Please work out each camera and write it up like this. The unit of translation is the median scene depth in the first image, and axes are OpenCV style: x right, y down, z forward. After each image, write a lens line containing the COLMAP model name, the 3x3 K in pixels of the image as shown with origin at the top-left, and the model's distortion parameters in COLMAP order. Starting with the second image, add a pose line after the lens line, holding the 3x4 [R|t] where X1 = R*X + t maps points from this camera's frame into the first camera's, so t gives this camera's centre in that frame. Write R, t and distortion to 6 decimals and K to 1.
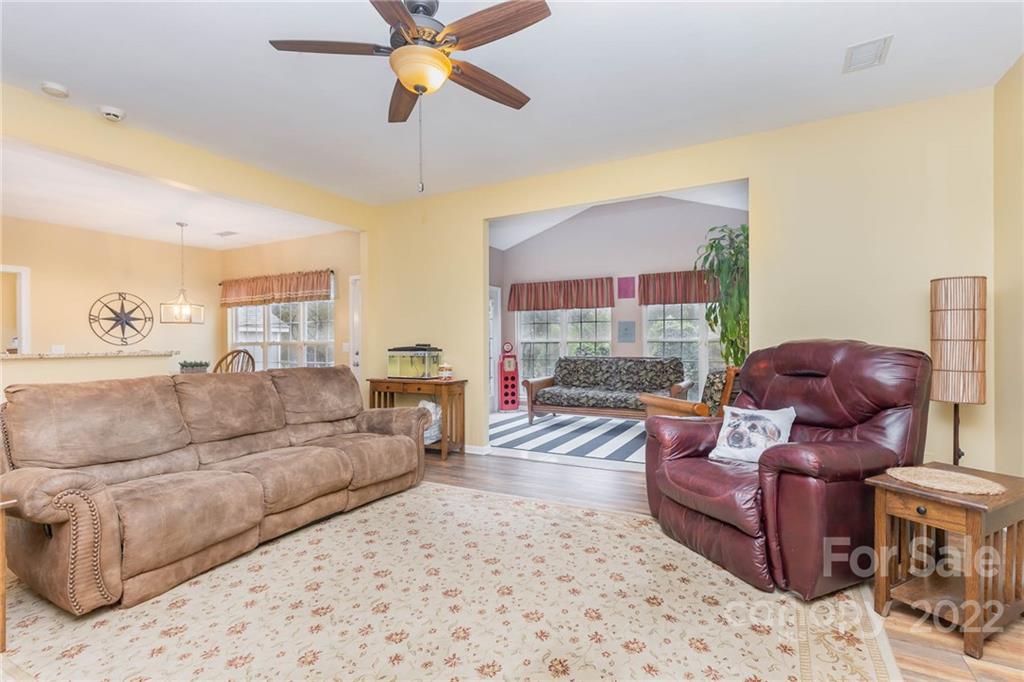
lens RADIAL K [[470.9, 0, 516.4], [0, 470.9, 338.8], [0, 0, 1]] dist [0.002399, -0.000194]
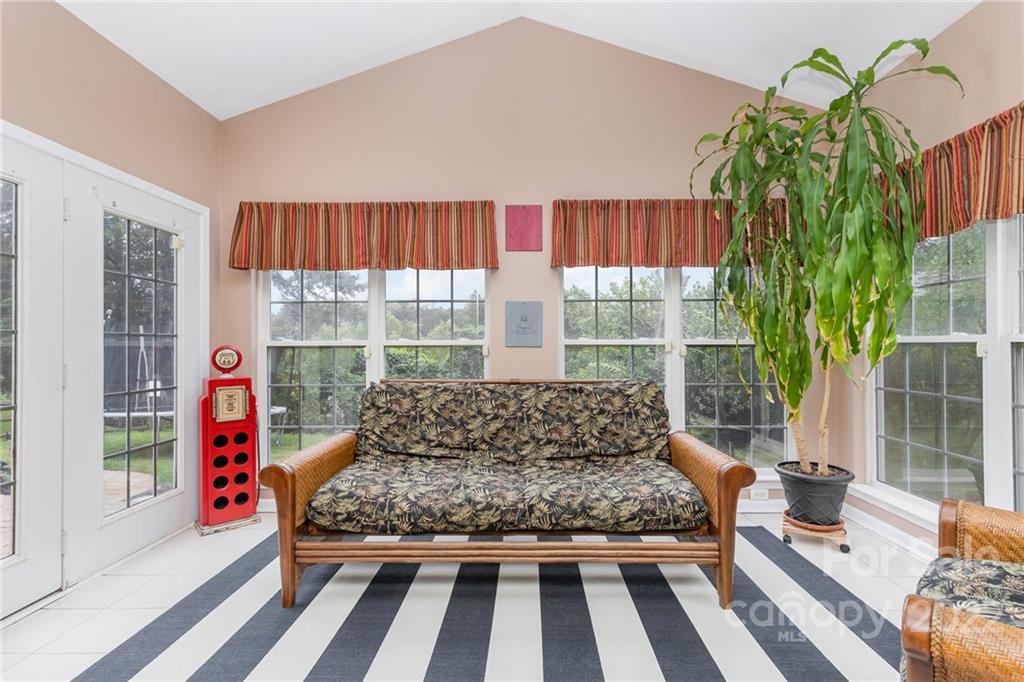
lens RADIAL K [[470.9, 0, 518.3], [0, 470.9, 341.8], [0, 0, 1]] dist [0.002399, -0.000194]
pose [[0.890159, 0.008574, 0.455570, 0.020114], [-0.004916, 0.999945, -0.009213, 0.007175], [-0.455624, 0.005961, 0.890152, 0.593729]]
